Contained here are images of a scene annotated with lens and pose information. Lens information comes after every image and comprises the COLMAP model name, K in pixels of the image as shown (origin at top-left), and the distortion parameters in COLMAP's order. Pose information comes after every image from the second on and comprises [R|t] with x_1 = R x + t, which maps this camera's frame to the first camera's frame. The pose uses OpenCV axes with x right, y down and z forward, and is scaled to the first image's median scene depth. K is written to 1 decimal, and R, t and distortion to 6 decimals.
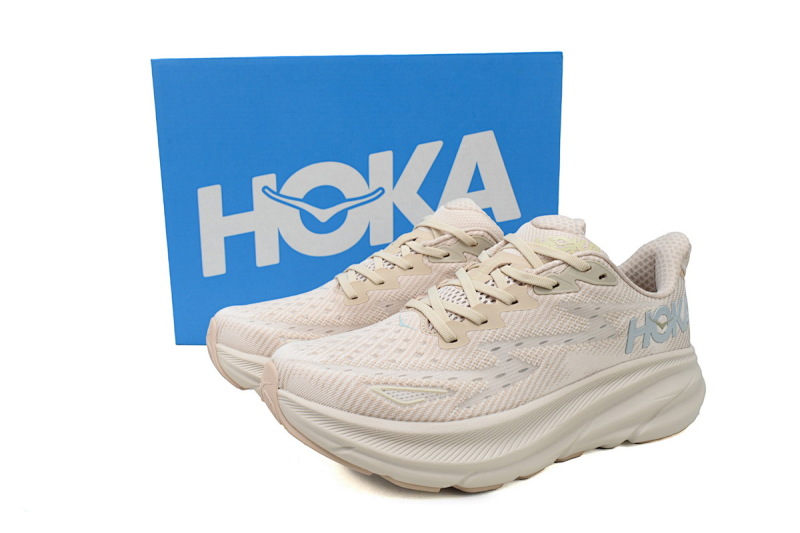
lens RADIAL K [[690.0, 0, 401.4], [0, 690.0, 266.0], [0, 0, 1]] dist [-0.015328, -0.002789]
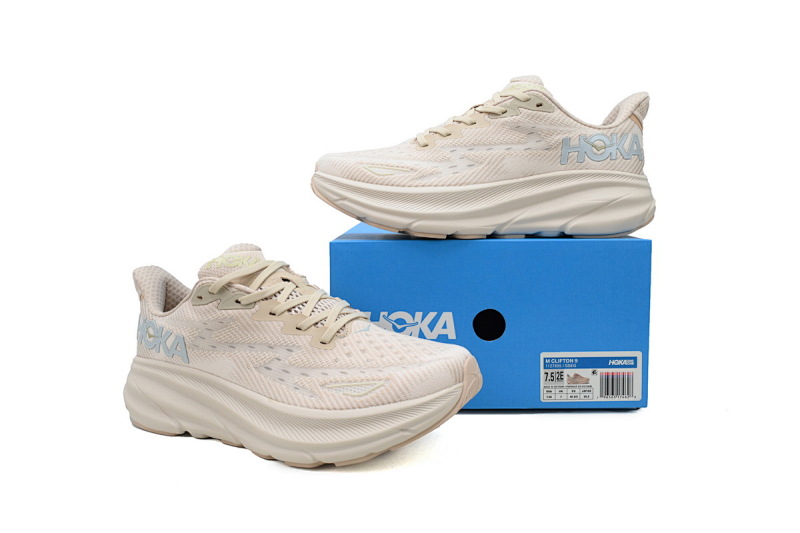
lens RADIAL K [[690.0, 0, 399.8], [0, 690.0, 267.5], [0, 0, 1]] dist [-0.015328, -0.002789]
pose [[0.915265, 0.035016, -0.401327, 0.616876], [-0.063431, 0.996315, -0.057730, 0.450020], [0.397827, 0.078294, 0.914114, -0.364683]]
